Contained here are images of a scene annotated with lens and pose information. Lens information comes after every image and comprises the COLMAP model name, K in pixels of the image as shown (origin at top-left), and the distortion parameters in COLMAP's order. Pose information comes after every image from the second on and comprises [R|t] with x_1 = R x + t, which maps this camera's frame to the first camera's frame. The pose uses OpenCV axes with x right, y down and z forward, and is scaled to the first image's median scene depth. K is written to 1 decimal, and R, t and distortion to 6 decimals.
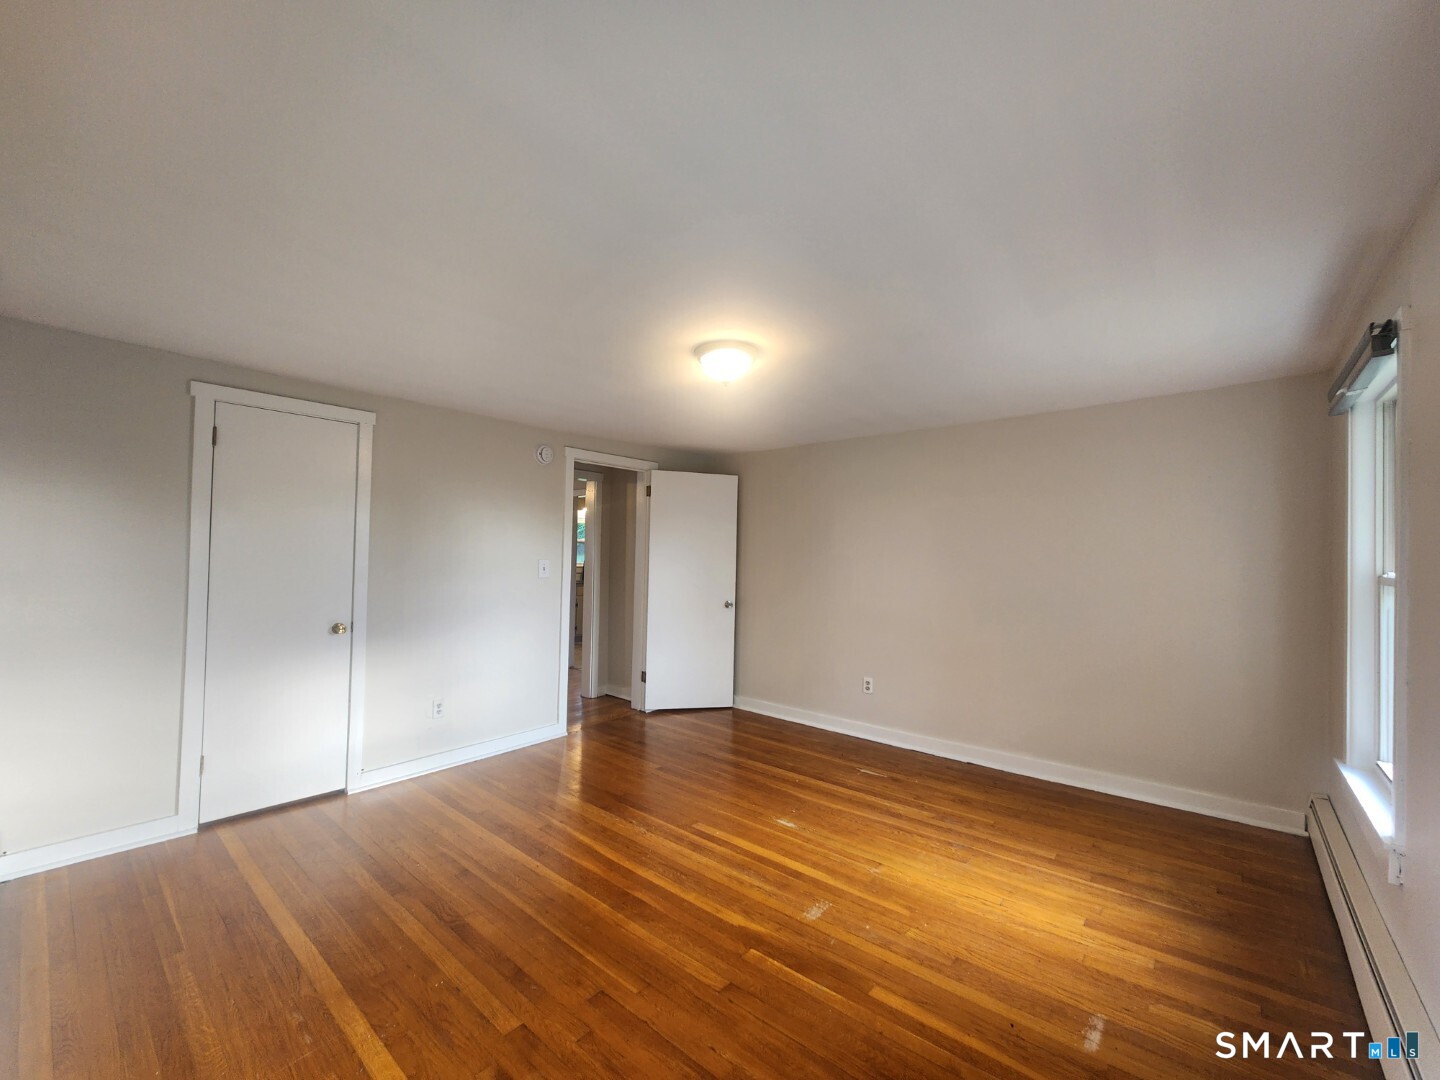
lens RADIAL K [[586.8, 0, 720.1], [0, 586.8, 546.3], [0, 0, 1]] dist [0.000519, -0.001110]
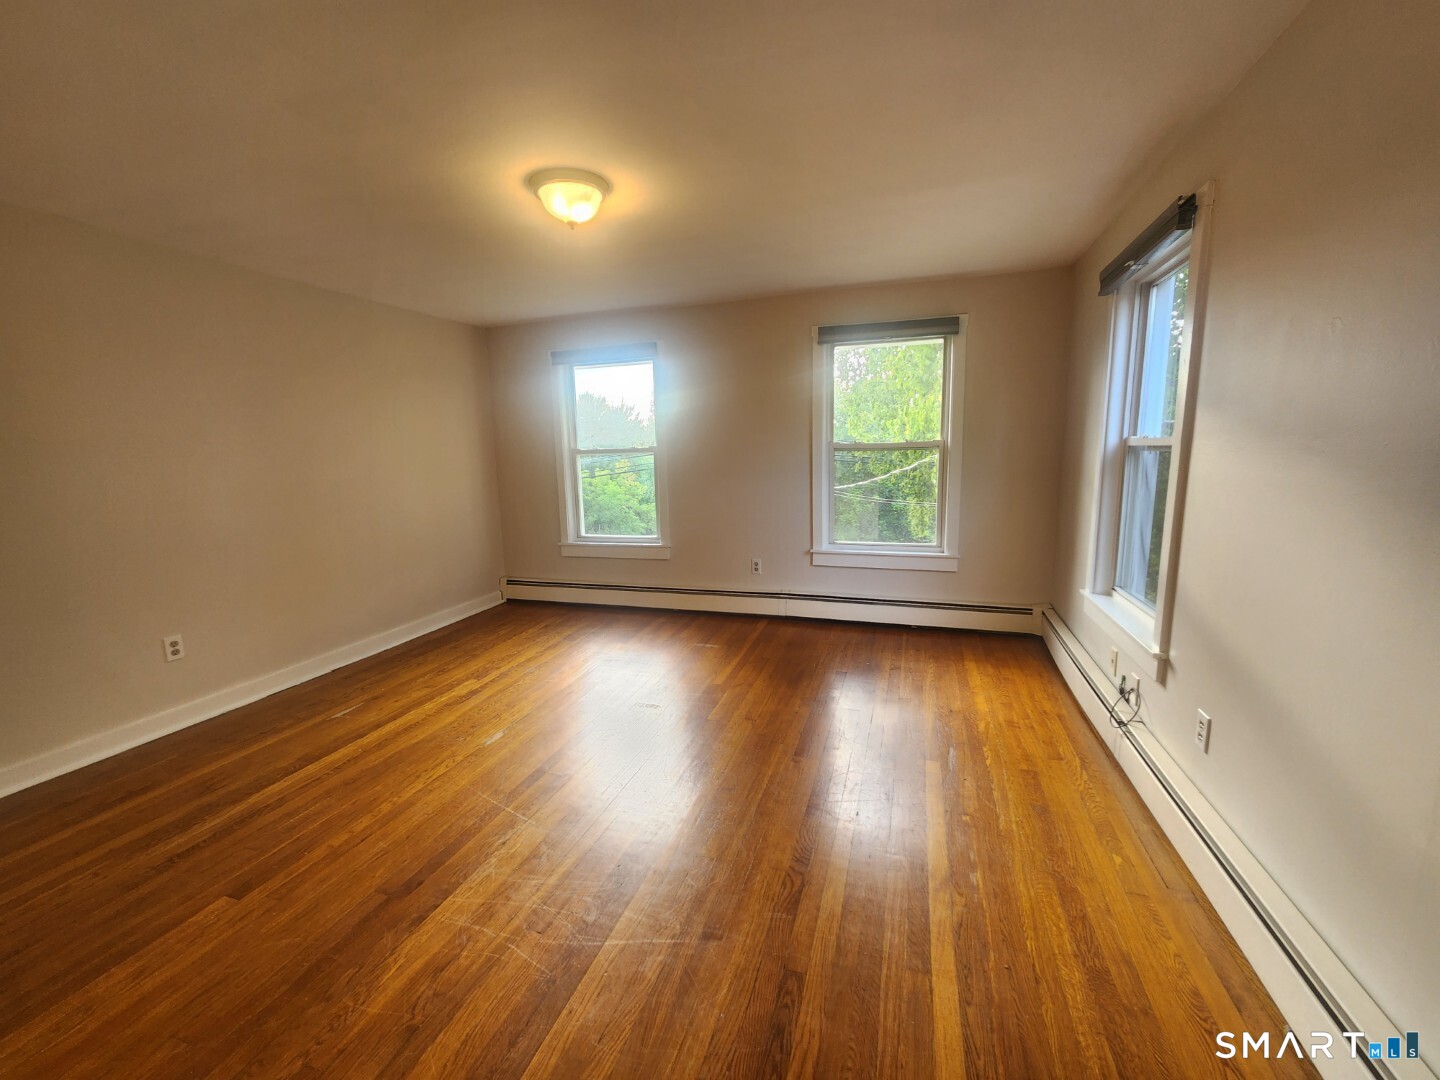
lens RADIAL K [[586.8, 0, 720.1], [0, 586.8, 546.3], [0, 0, 1]] dist [0.000519, -0.001110]
pose [[-0.384568, -0.152833, 0.910357, -0.820953], [0.001852, 0.986069, 0.166326, 0.033498], [-0.923095, 0.065649, -0.378928, 1.034726]]
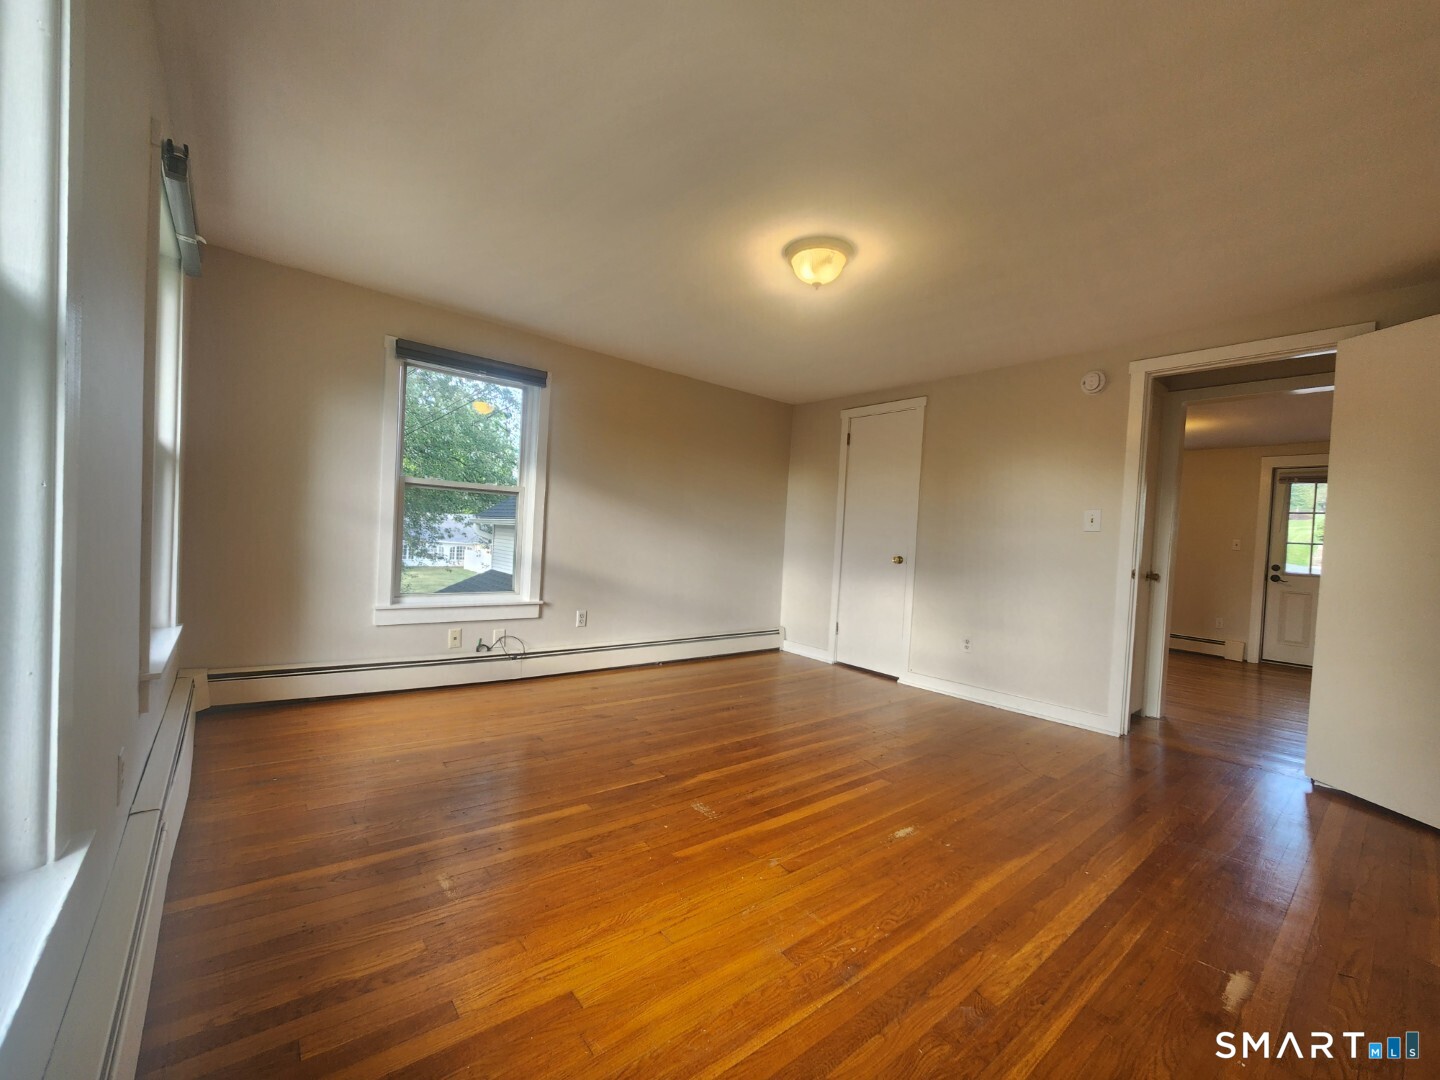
lens RADIAL K [[586.8, 0, 720.1], [0, 586.8, 546.3], [0, 0, 1]] dist [0.000519, -0.001110]
pose [[-0.170772, -0.006832, -0.985287, 0.881009], [-0.038007, 0.999277, -0.000341, 0.139137], [0.984577, 0.037390, -0.170908, 0.916745]]
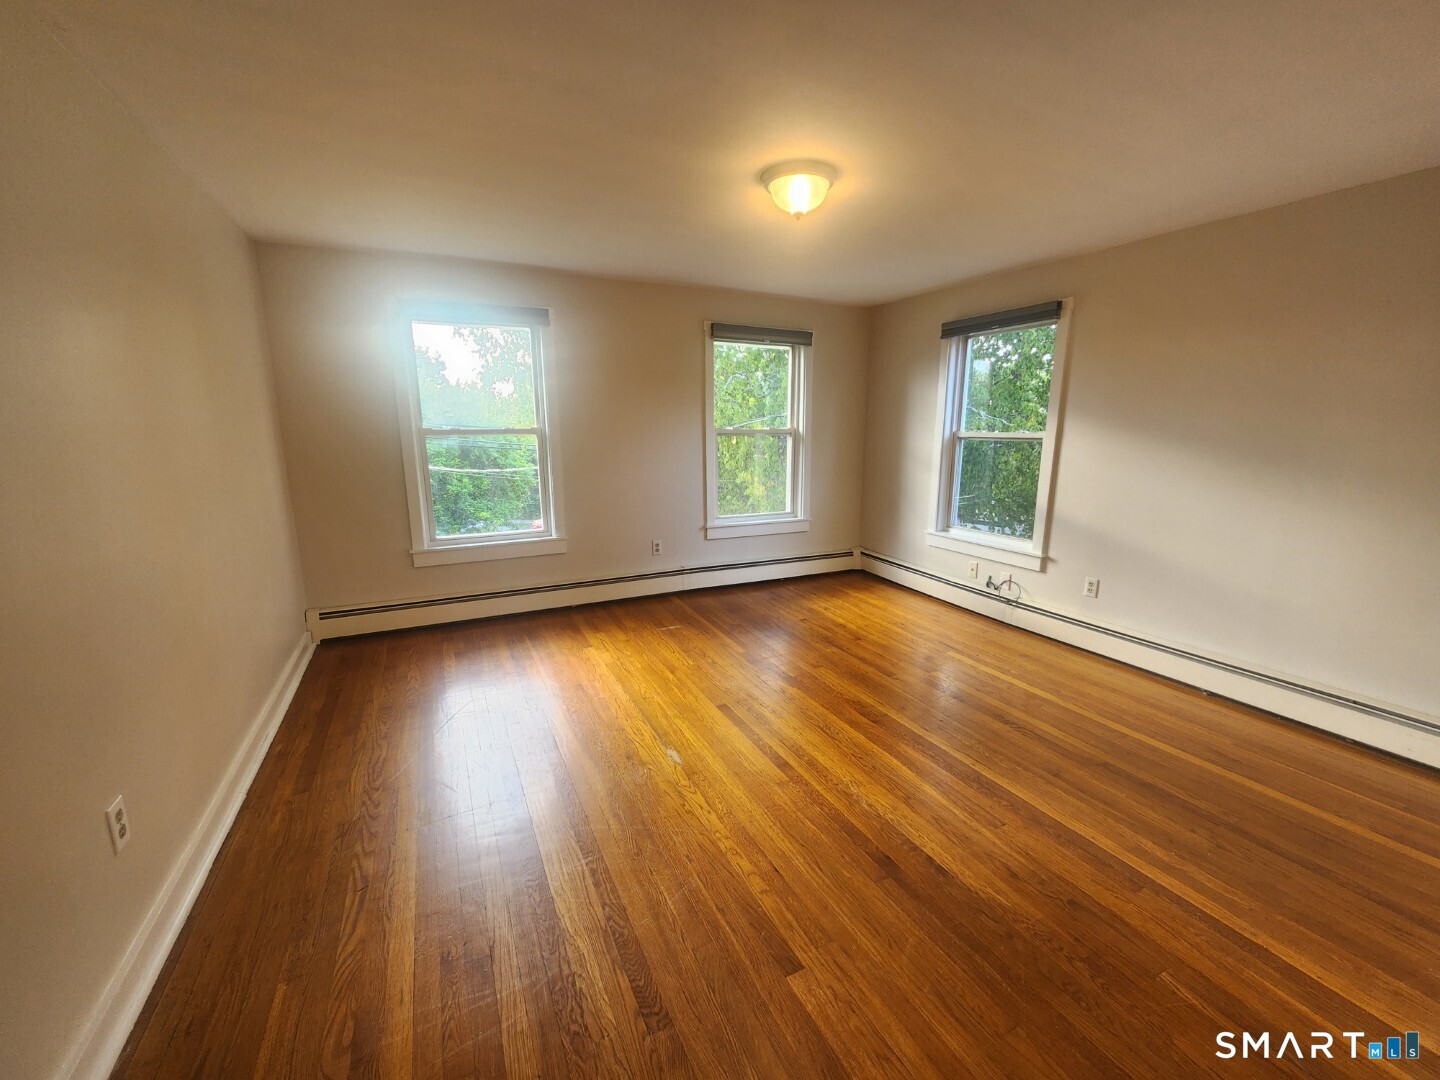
lens RADIAL K [[584.3, 0, 714.8], [0, 584.3, 546.3], [0, 0, 1]] dist [-0.005651, -0.000390]
pose [[-0.916313, -0.094568, 0.389136, -0.233093], [-0.019118, 0.980940, 0.193370, 0.030541], [-0.400005, 0.169748, -0.900656, 1.711448]]
